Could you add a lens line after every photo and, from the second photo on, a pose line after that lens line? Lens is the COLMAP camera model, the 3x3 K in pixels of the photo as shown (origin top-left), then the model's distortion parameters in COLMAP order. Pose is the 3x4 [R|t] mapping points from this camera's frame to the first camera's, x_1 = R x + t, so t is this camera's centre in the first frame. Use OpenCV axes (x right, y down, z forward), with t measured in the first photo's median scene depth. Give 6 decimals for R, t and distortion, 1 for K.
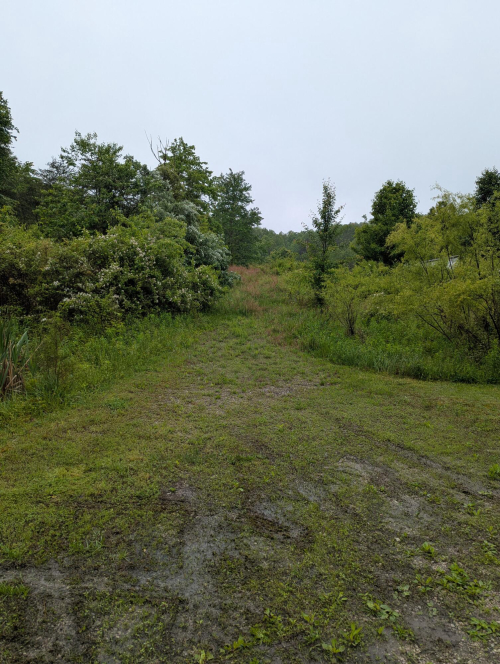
lens RADIAL K [[471.8, 0, 252.4], [0, 471.8, 330.3], [0, 0, 1]] dist [0.063426, -0.056993]
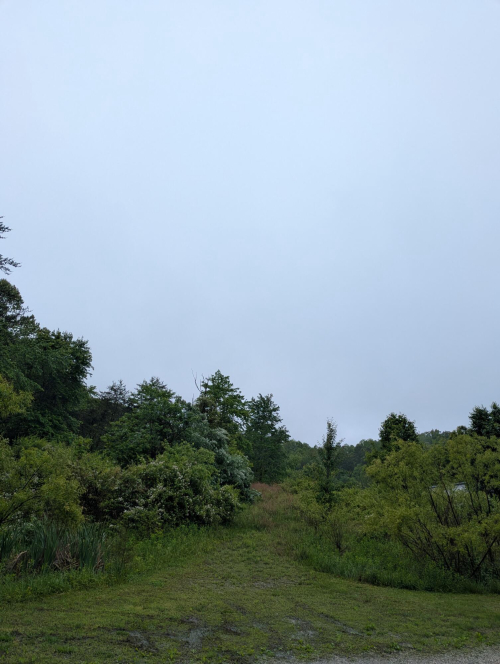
lens RADIAL K [[492.9, 0, 251.0], [0, 492.9, 330.4], [0, 0, 1]] dist [0.054127, -0.037693]
pose [[0.996293, 0.007350, -0.085707, 0.104845], [-0.041846, 0.911918, -0.408233, 0.033814], [0.075157, 0.410307, 0.908845, -0.537776]]
